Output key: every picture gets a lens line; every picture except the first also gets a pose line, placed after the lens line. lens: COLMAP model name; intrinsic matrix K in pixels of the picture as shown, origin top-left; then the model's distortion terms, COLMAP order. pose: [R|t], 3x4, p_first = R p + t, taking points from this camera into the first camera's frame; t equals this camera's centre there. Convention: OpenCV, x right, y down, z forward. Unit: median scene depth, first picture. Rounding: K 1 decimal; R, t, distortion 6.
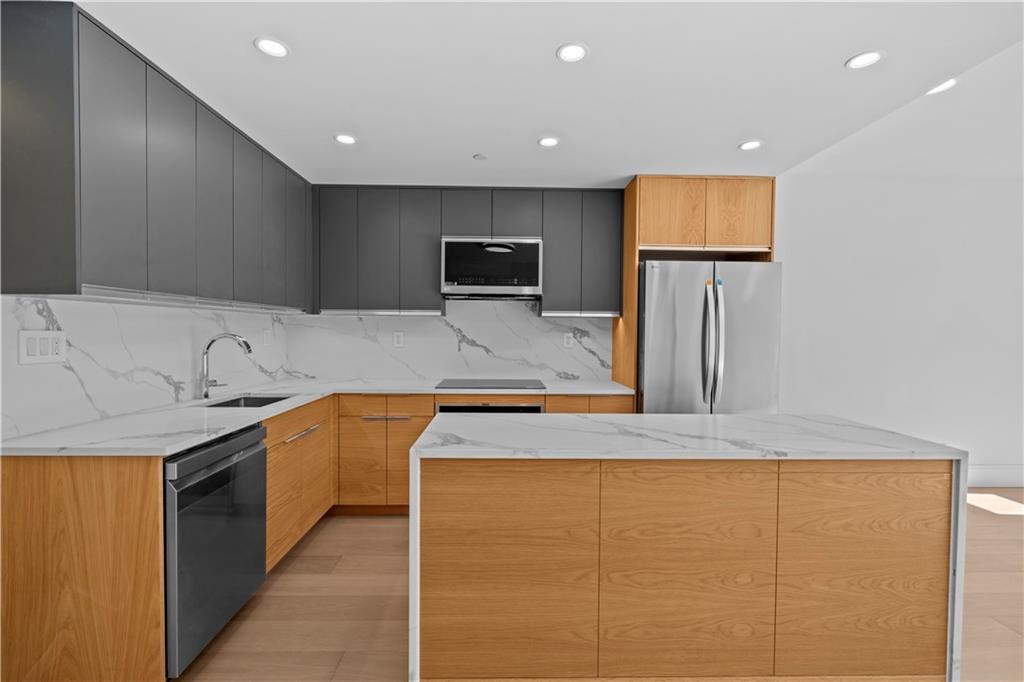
lens RADIAL K [[435.7, 0, 514.7], [0, 435.7, 340.6], [0, 0, 1]] dist [-0.000573, -0.000694]
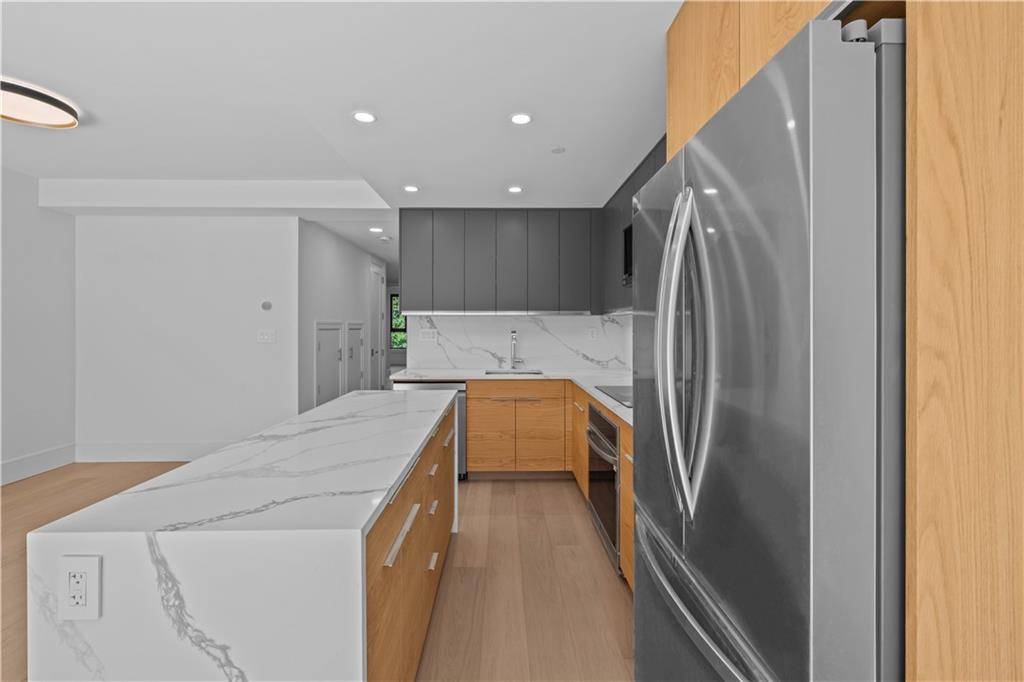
lens RADIAL K [[435.7, 0, 506.6], [0, 435.7, 317.3], [0, 0, 1]] dist [-0.000573, -0.000694]
pose [[-0.000826, -0.034549, -0.999403, 0.805610], [-0.025375, 0.999082, -0.034517, -0.006512], [0.999678, 0.025331, -0.001701, 0.794018]]
